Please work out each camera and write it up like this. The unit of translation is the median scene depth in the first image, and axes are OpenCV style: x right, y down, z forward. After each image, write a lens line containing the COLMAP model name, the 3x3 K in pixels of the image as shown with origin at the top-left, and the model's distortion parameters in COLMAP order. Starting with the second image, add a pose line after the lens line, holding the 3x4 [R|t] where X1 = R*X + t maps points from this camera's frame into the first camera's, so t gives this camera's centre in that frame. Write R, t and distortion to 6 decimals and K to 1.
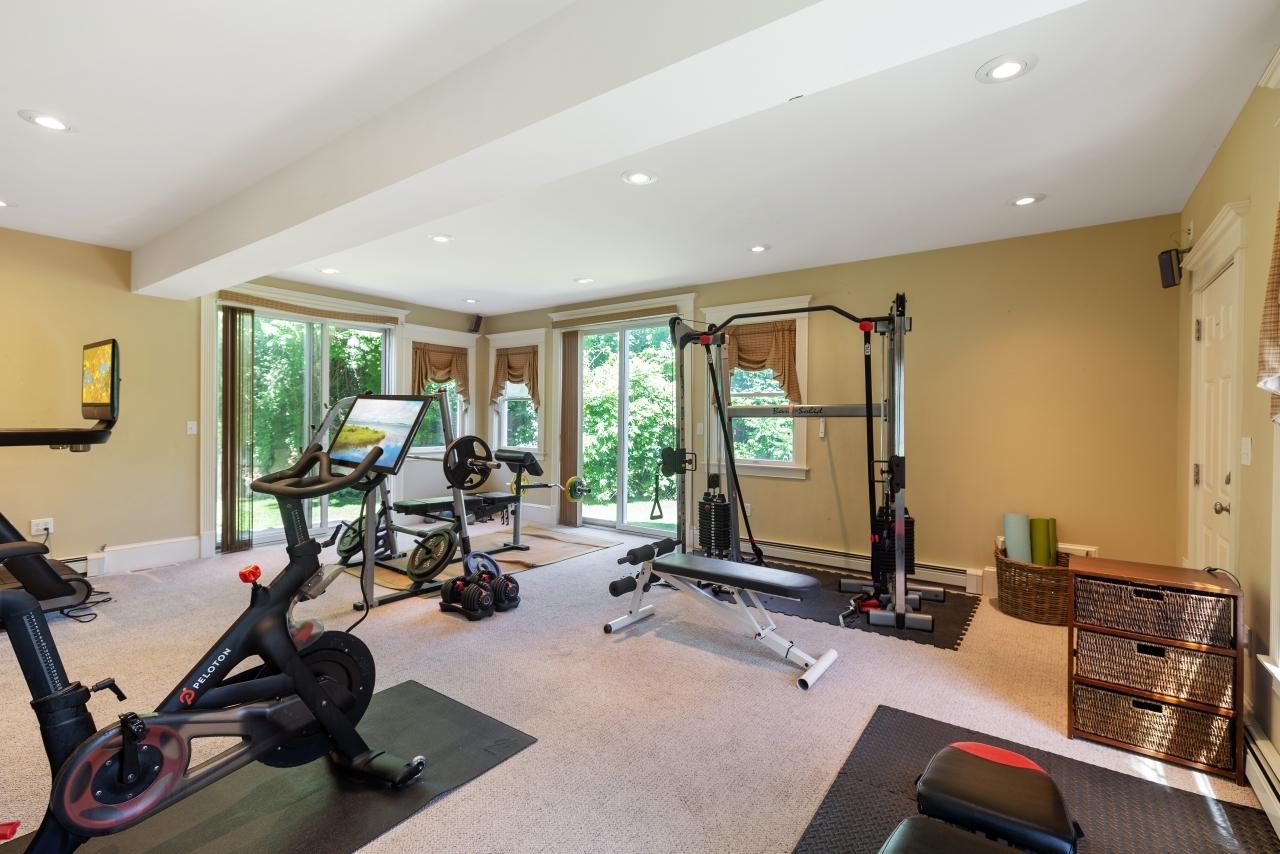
lens RADIAL K [[566.2, 0, 639.4], [0, 566.2, 420.2], [0, 0, 1]] dist [0.004453, 0.000402]
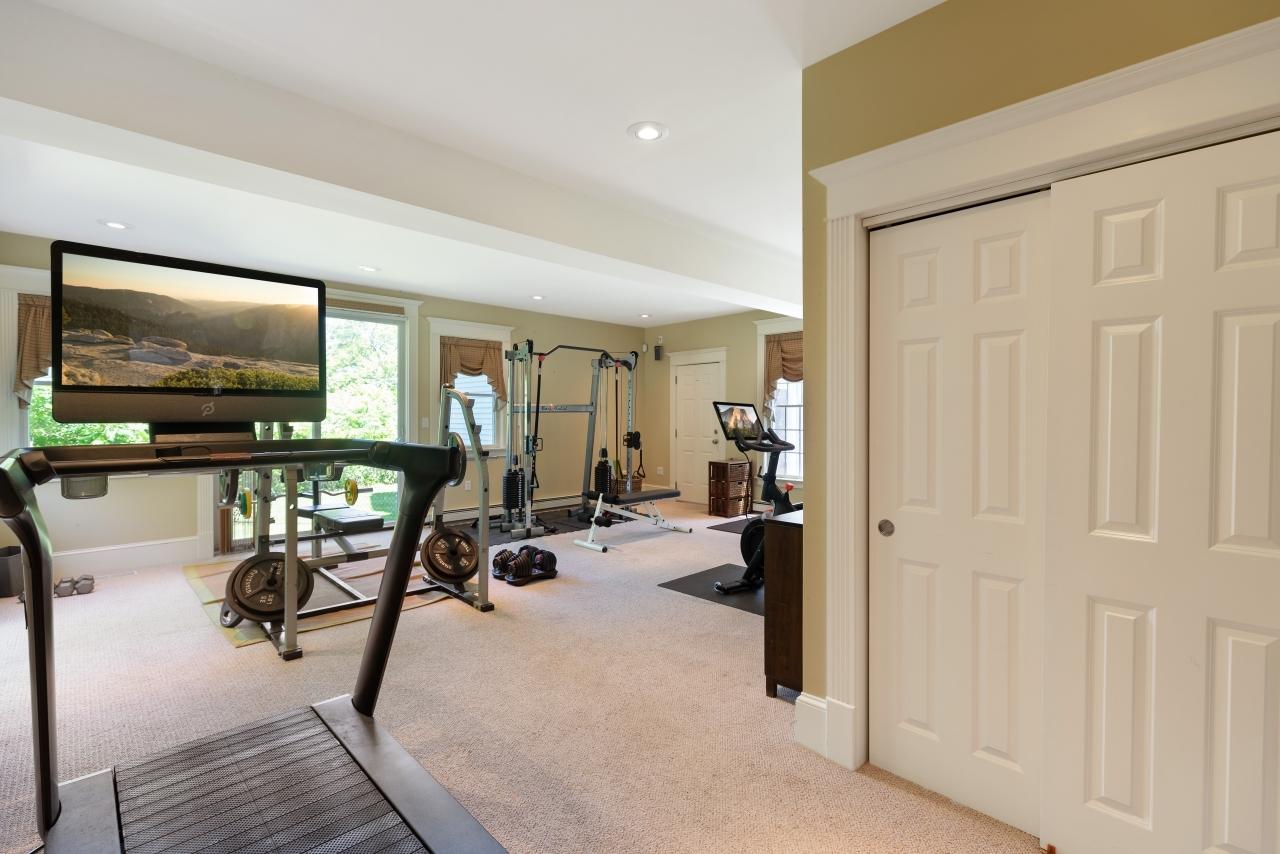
lens RADIAL K [[566.2, 0, 639.4], [0, 566.2, 420.2], [0, 0, 1]] dist [0.004453, 0.000402]
pose [[0.177413, -0.014145, 0.984035, -1.454419], [0.006830, 0.999890, 0.013141, -0.002987], [-0.984113, 0.004390, 0.177490, 0.594690]]
